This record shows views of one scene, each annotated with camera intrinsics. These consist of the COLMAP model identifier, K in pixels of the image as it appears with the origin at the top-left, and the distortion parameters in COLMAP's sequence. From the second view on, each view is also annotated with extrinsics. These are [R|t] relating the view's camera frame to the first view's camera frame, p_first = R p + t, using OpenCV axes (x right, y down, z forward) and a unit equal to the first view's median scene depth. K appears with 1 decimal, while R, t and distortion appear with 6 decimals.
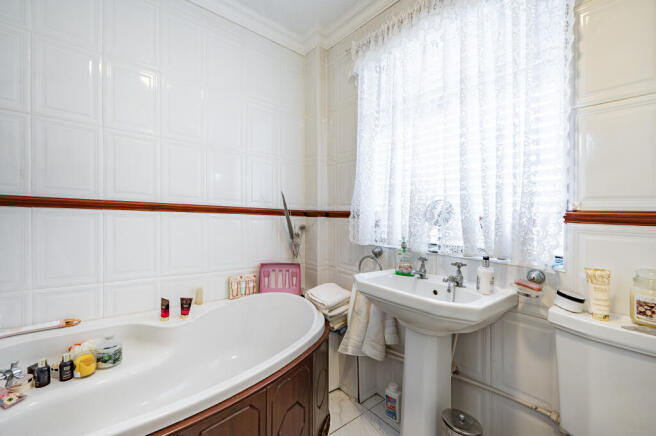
lens RADIAL K [[294.1, 0, 328.0], [0, 294.1, 218.0], [0, 0, 1]] dist [-0.000156, 0.000016]
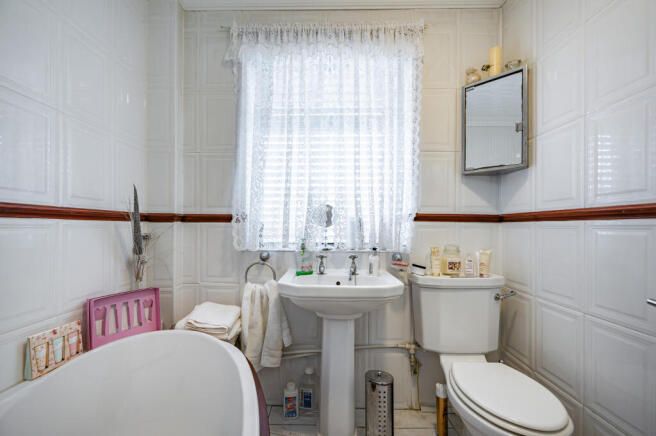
lens RADIAL K [[294.1, 0, 328.0], [0, 294.1, 218.0], [0, 0, 1]] dist [-0.000156, 0.000016]
pose [[0.602445, -0.017978, 0.797958, -0.468791], [0.020357, 0.999767, 0.007155, -0.013119], [-0.797901, 0.011934, 0.602670, 0.256330]]
